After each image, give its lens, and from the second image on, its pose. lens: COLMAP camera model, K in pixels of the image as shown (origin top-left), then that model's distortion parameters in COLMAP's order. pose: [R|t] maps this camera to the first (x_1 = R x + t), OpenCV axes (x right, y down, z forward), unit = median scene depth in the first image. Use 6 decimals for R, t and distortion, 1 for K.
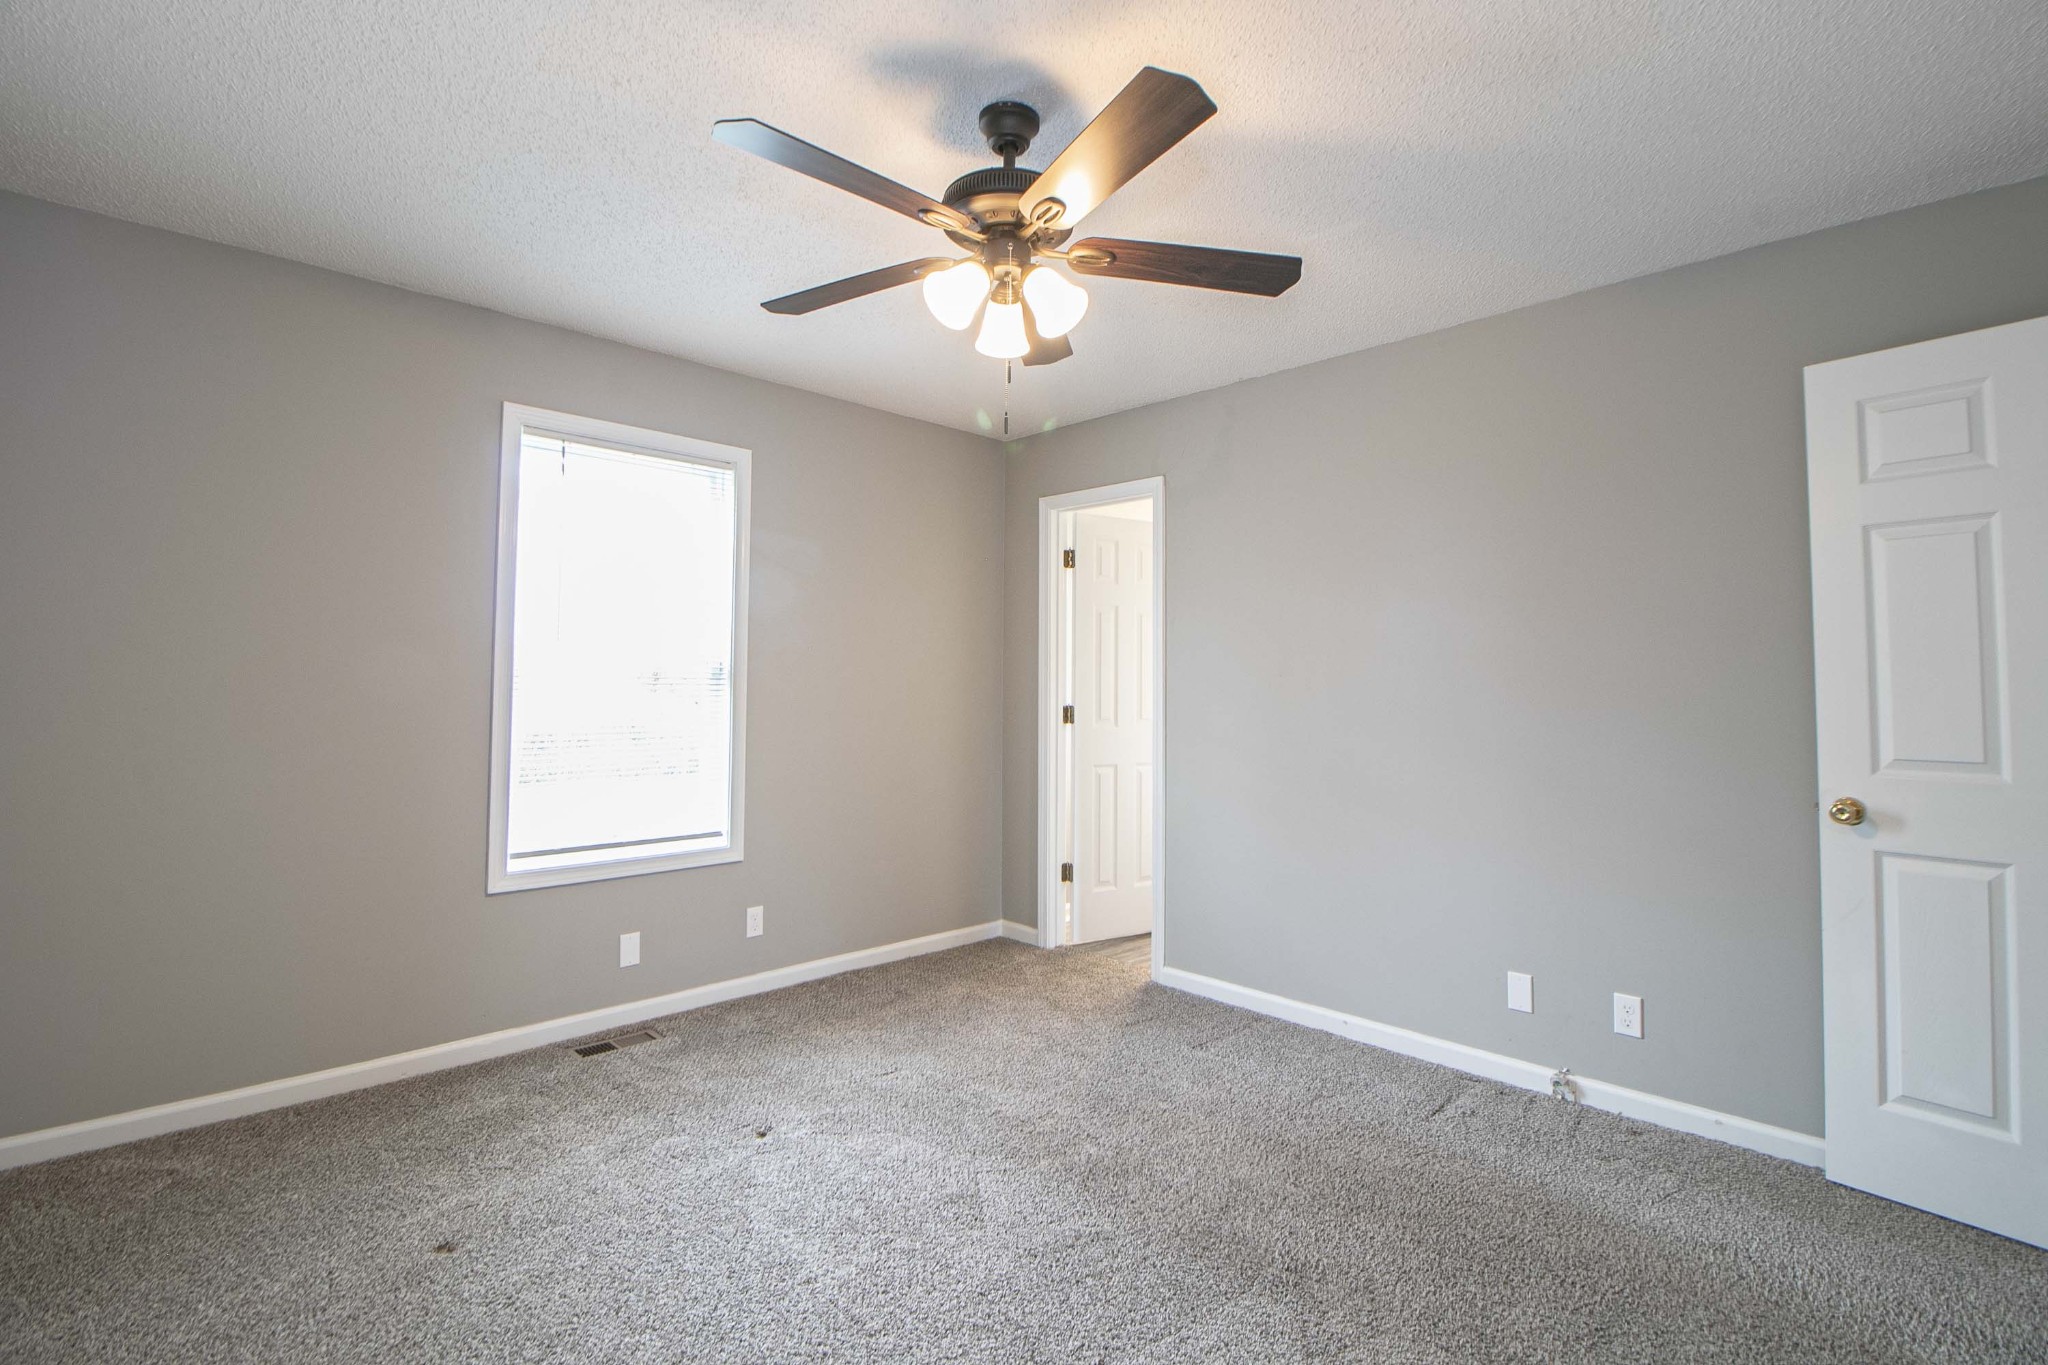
lens RADIAL K [[980.1, 0, 1041.1], [0, 980.1, 642.7], [0, 0, 1]] dist [-0.001206, -0.000885]
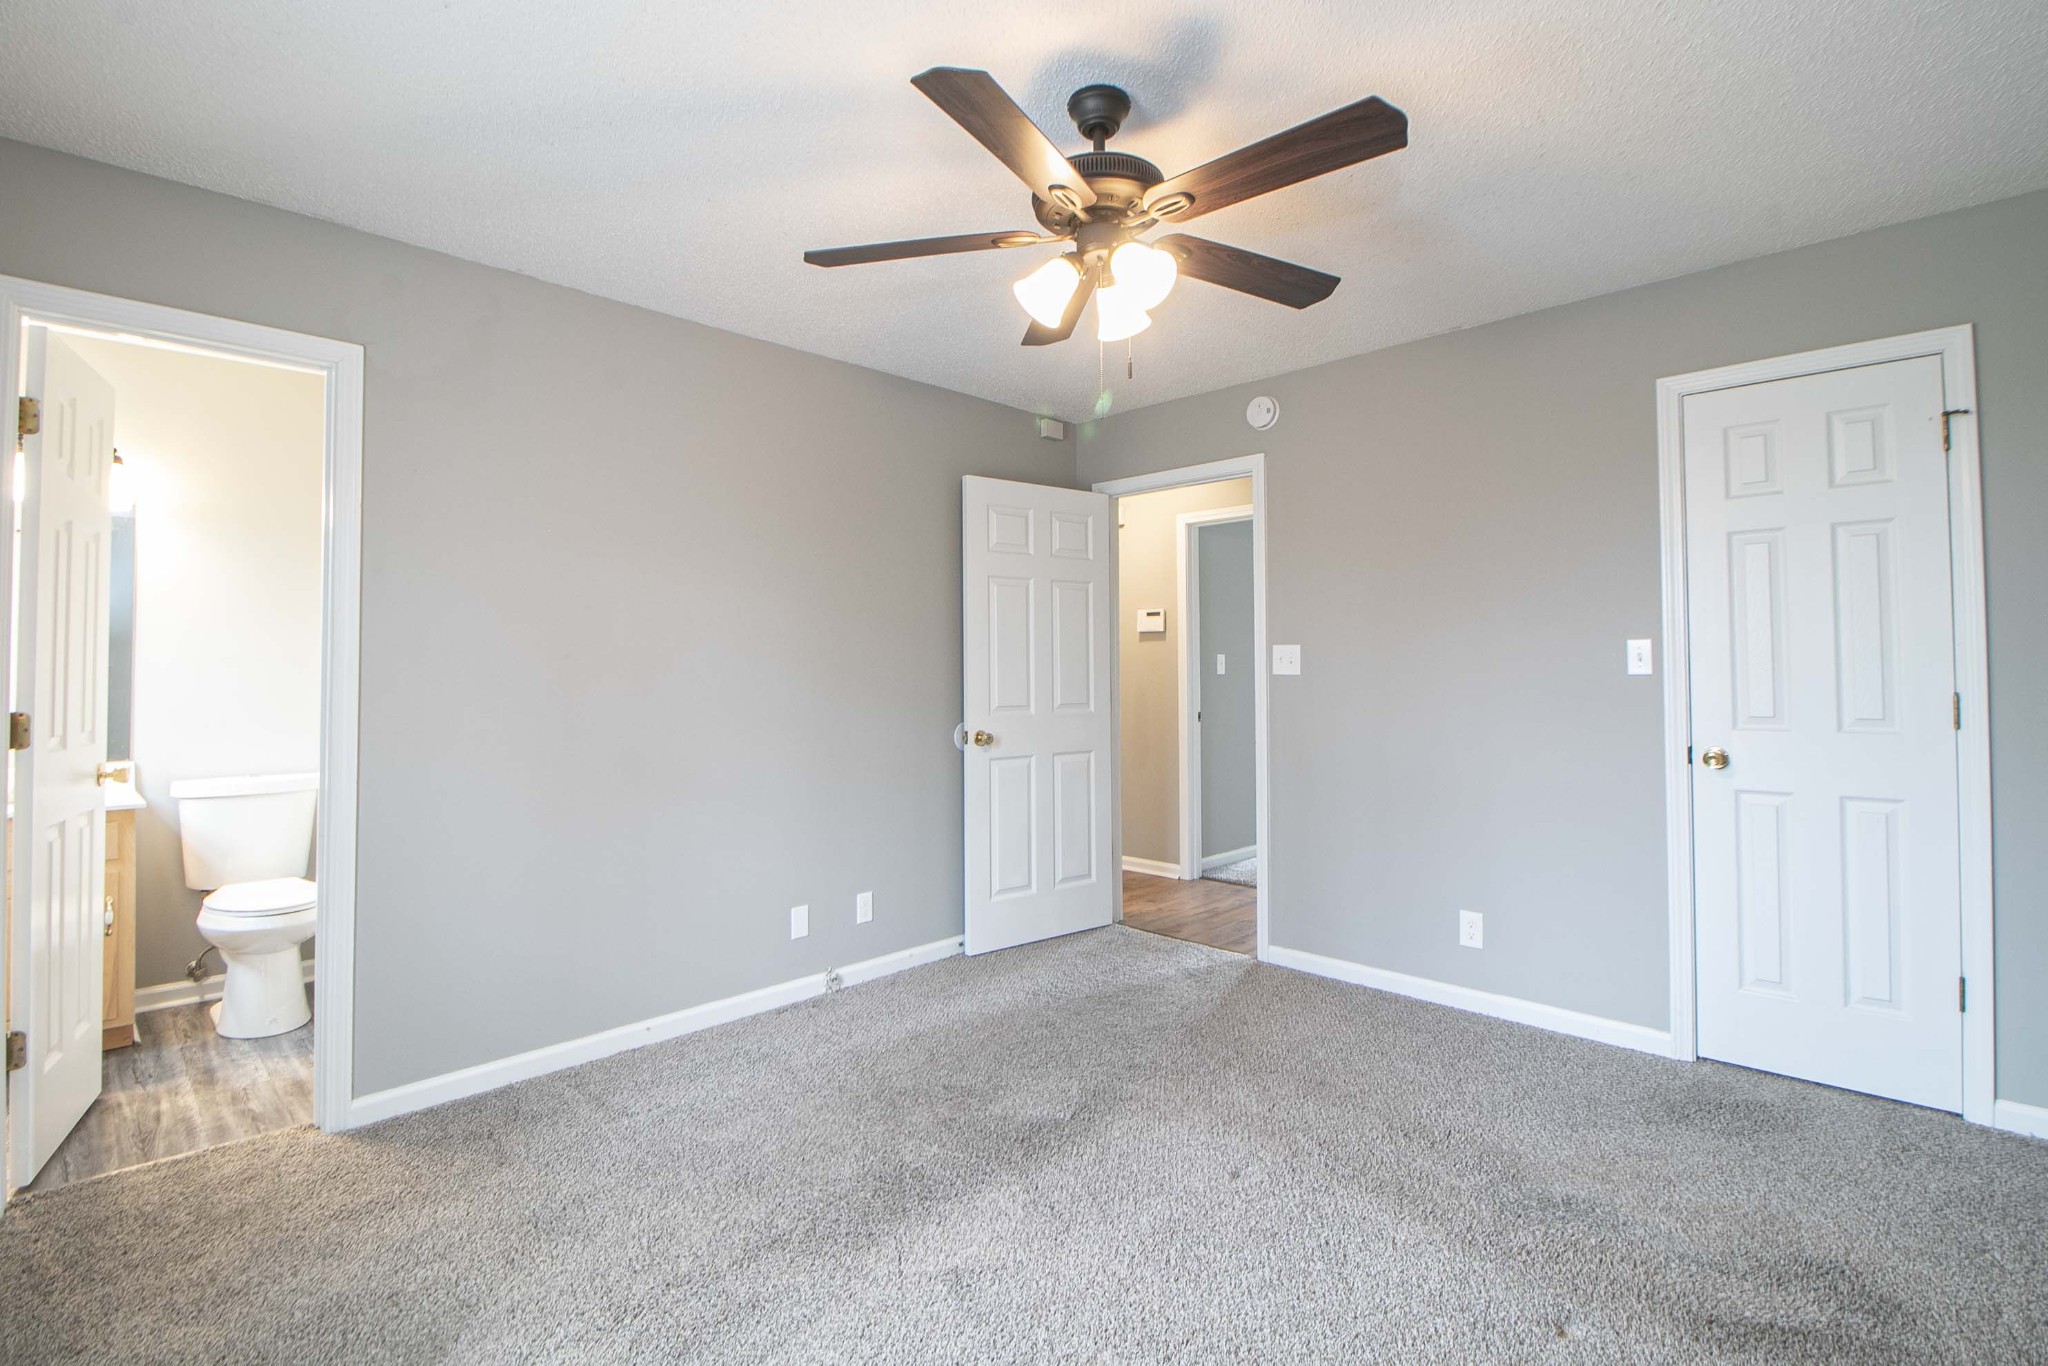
lens RADIAL K [[980.1, 0, 1041.1], [0, 980.1, 643.2], [0, 0, 1]] dist [-0.001206, -0.000885]
pose [[-0.036965, 0.021435, 0.999087, -0.874398], [-0.040455, 0.998918, -0.022928, 0.037716], [-0.998497, -0.041266, -0.036058, 0.918160]]
